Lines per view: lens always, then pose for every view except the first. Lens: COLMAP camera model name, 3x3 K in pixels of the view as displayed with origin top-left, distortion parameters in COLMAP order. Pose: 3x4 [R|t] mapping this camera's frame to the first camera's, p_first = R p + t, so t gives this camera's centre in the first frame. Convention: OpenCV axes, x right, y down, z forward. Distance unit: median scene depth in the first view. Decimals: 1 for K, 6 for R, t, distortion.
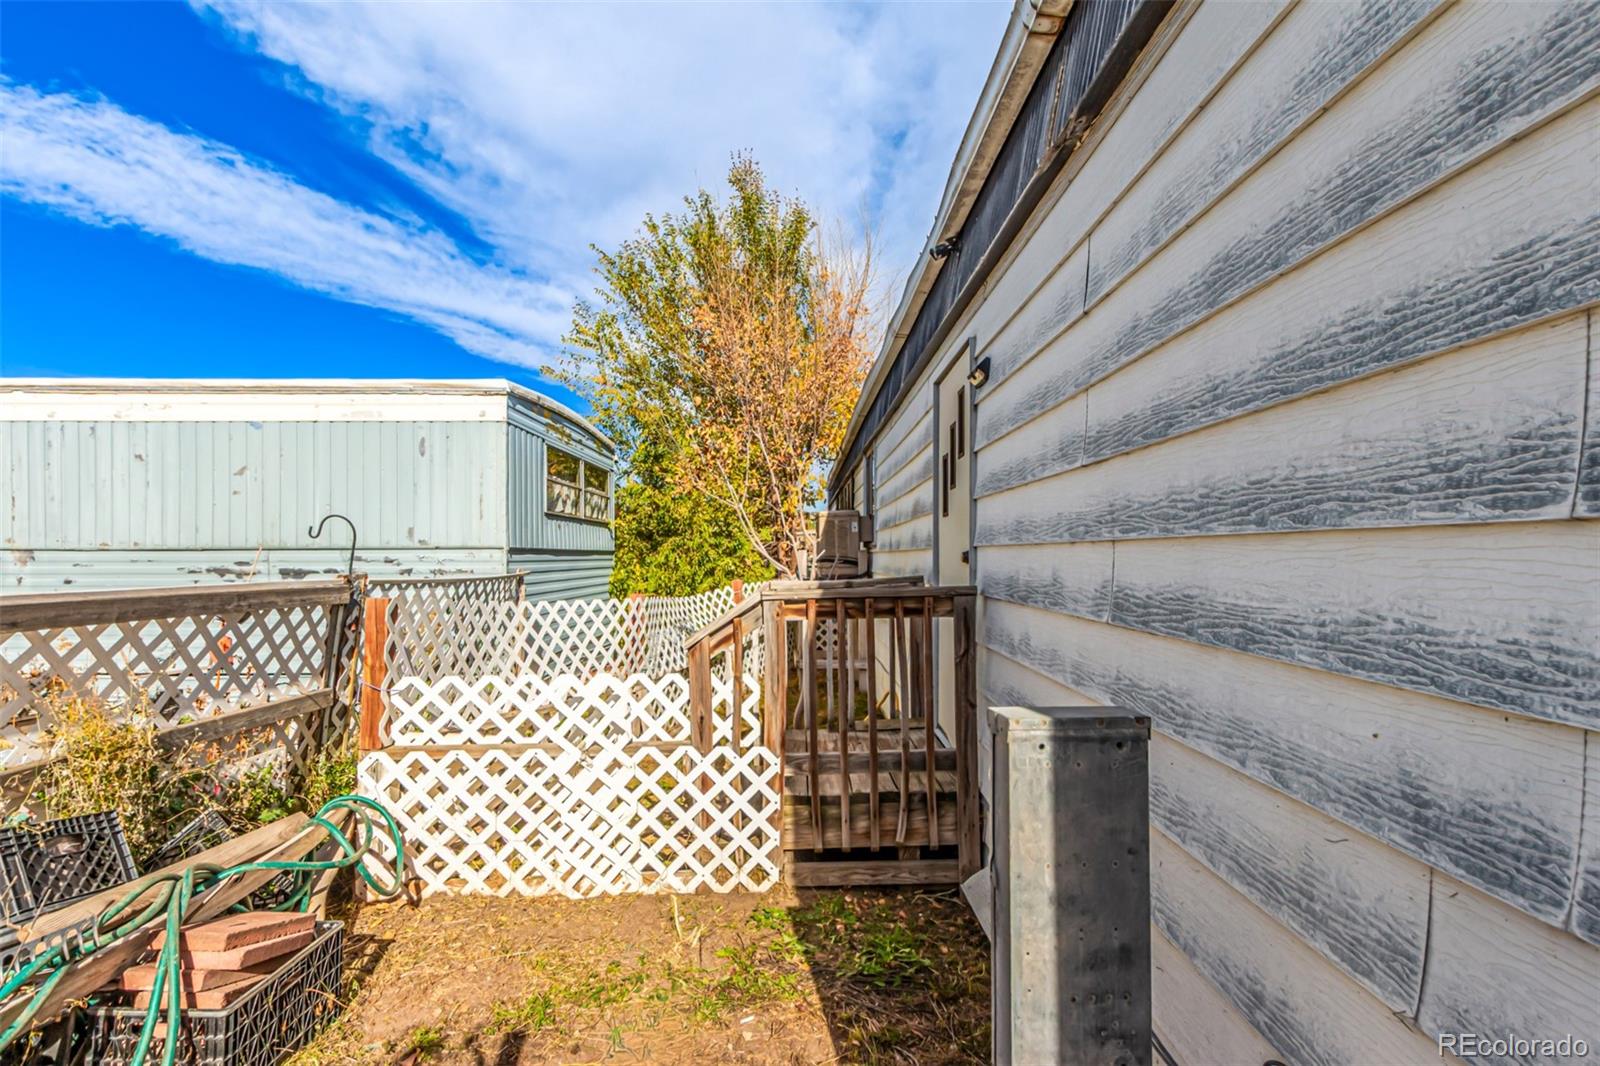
lens RADIAL K [[776.0, 0, 796.0], [0, 776.0, 557.0], [0, 0, 1]] dist [0.011321, -0.004862]
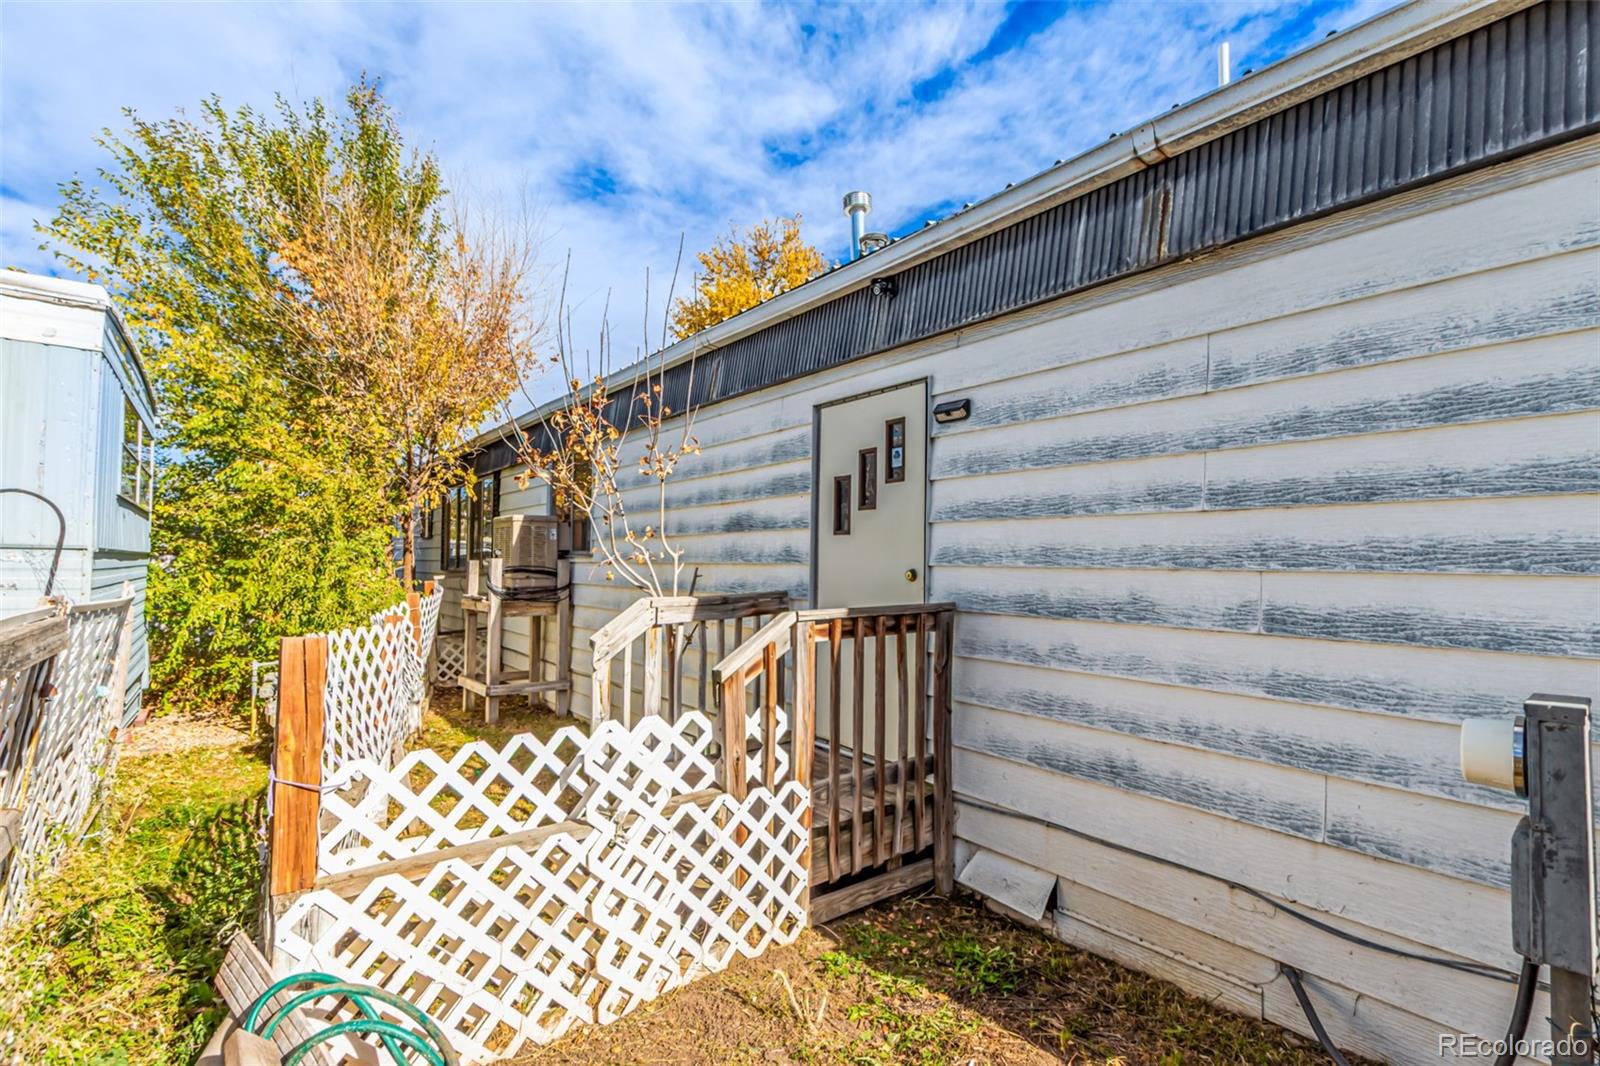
lens RADIAL K [[776.0, 0, 801.2], [0, 776.0, 539.8], [0, 0, 1]] dist [0.011321, -0.004862]
pose [[0.781987, 0.031022, 0.622523, -0.618554], [-0.013887, 0.999380, -0.032358, -0.012108], [-0.623140, 0.016658, 0.781933, 0.270136]]
